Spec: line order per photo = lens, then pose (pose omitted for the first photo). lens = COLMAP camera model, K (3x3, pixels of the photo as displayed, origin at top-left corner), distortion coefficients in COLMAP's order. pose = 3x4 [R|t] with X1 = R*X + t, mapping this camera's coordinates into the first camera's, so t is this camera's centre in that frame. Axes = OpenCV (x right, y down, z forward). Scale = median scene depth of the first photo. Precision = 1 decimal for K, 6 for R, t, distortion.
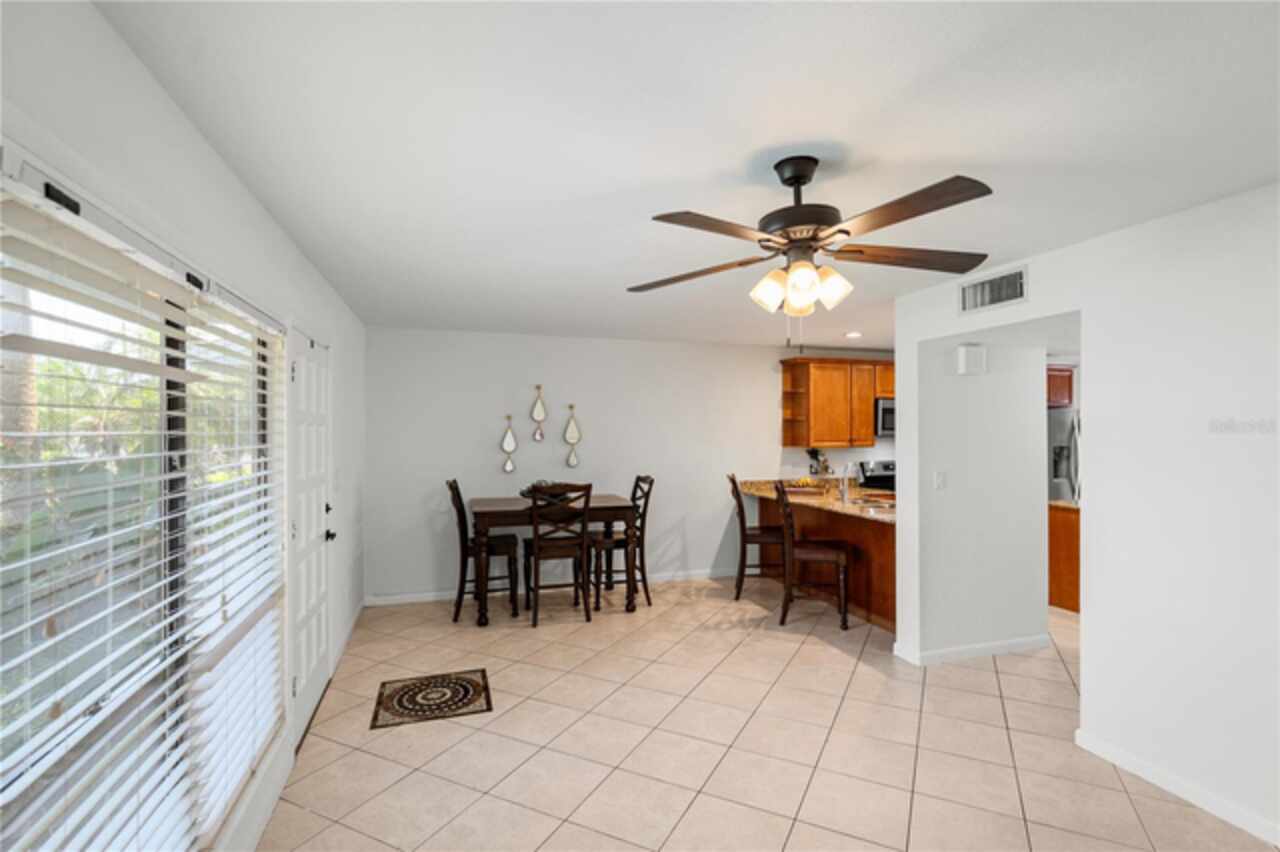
lens RADIAL K [[604.7, 0, 640.0], [0, 604.7, 426.0], [0, 0, 1]] dist [-0.000486, -0.000009]
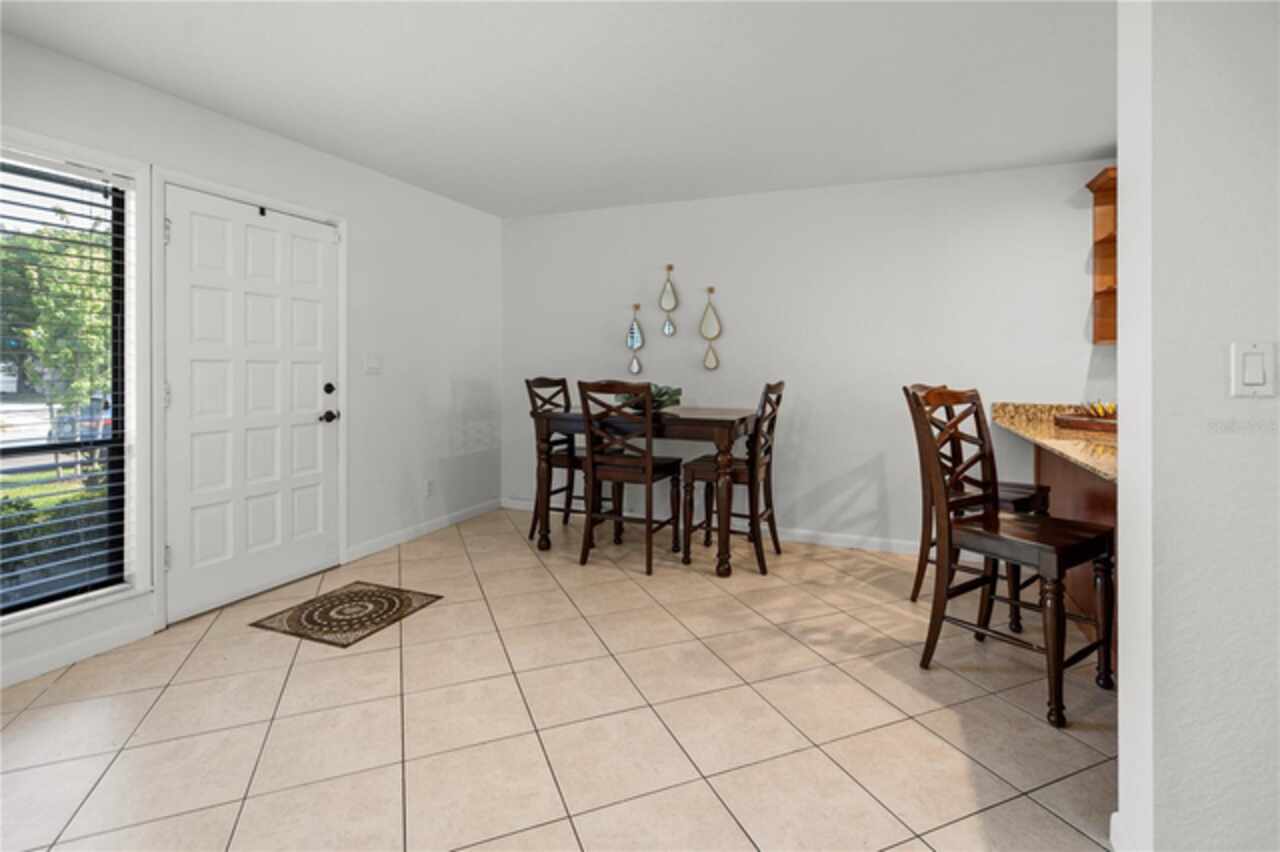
lens RADIAL K [[601.6, 0, 644.1], [0, 601.6, 363.0], [0, 0, 1]] dist [-0.000238, -0.000088]
pose [[0.766660, 0.007325, -0.642012, 0.344137], [-0.005197, 0.999973, 0.005204, 0.062693], [0.642033, -0.000654, 0.766677, 0.415089]]
